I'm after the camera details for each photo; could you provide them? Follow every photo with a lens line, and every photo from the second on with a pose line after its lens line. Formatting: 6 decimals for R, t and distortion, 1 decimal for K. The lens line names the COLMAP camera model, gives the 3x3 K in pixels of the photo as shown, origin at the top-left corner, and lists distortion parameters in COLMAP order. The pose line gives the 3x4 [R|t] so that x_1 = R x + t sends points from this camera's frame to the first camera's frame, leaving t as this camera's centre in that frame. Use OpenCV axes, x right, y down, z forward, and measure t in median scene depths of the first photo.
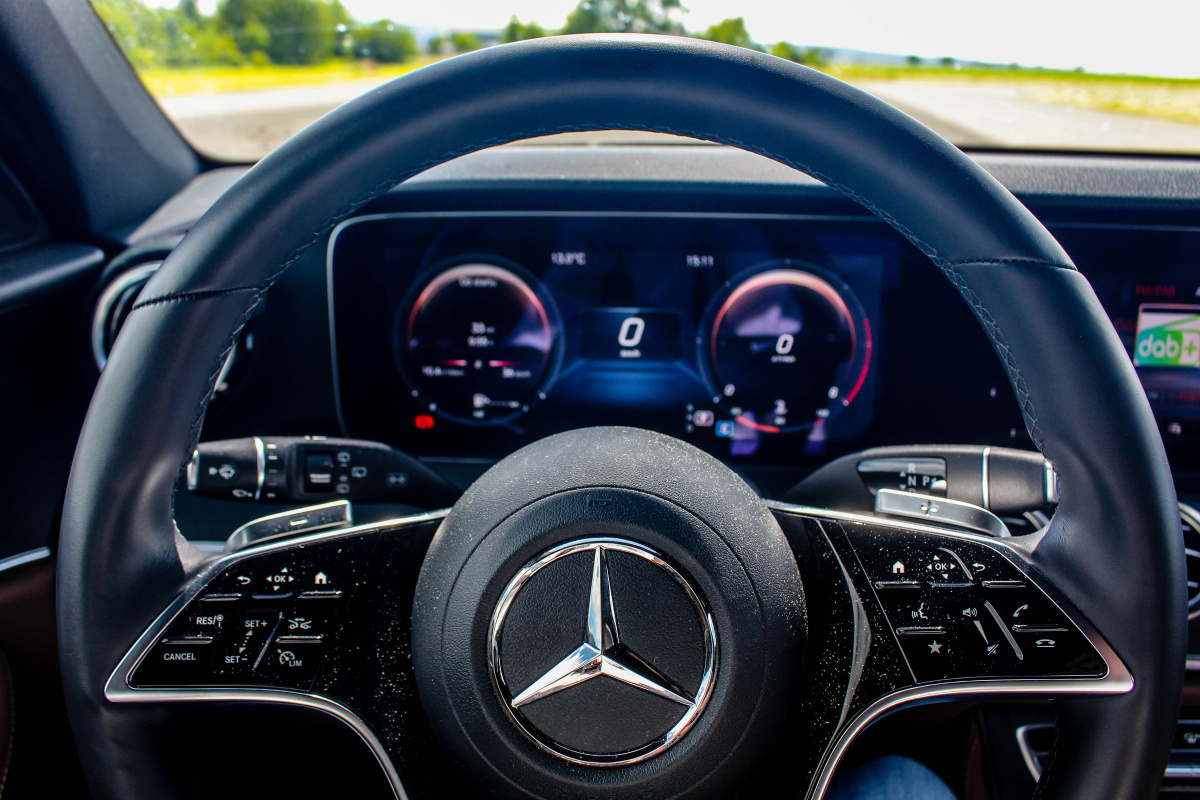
lens RADIAL K [[1025.5, 0, 600.8], [0, 1025.5, 395.8], [0, 0, 1]] dist [-0.120828, -0.000102]
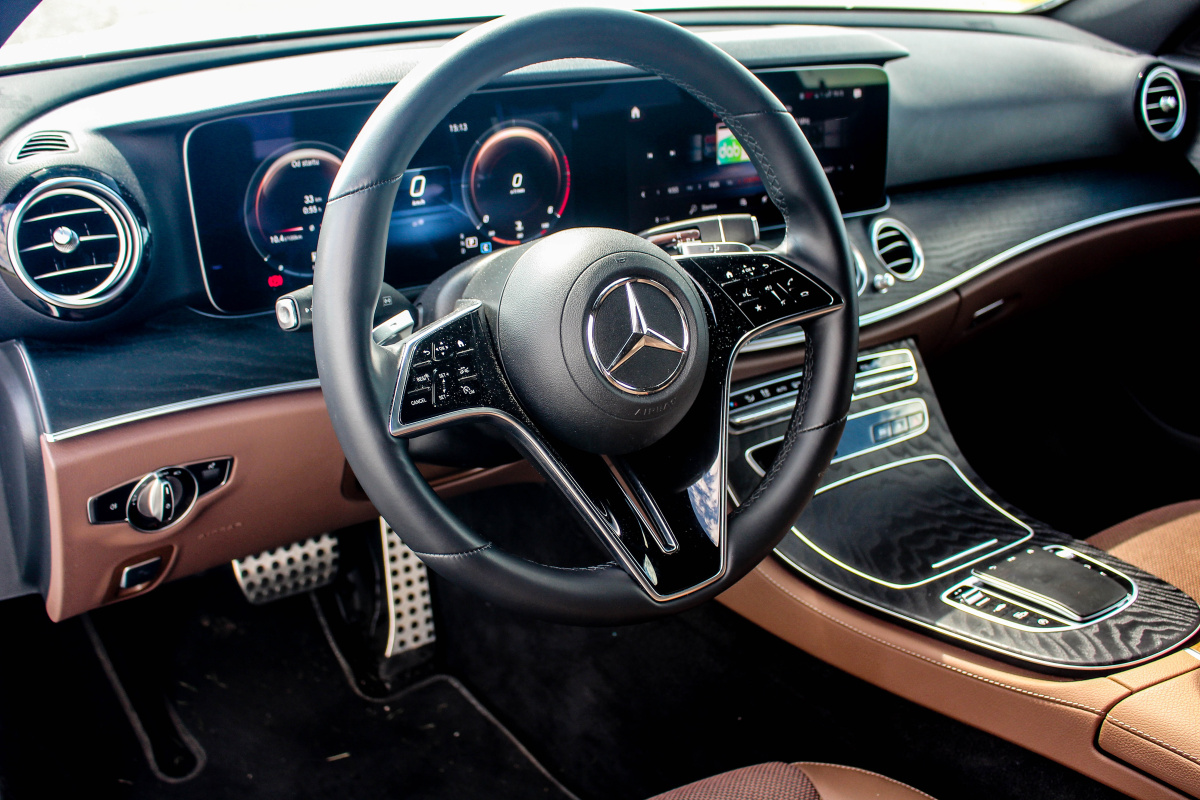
lens RADIAL K [[1334.3, 0, 598.5], [0, 1334.3, 400.4], [0, 0, 1]] dist [-0.121778, 0.000000]
pose [[0.789407, -0.218166, 0.573794, -0.842634], [0.160928, 0.975573, 0.149530, -0.010749], [-0.592401, -0.025701, 0.805233, -0.544129]]
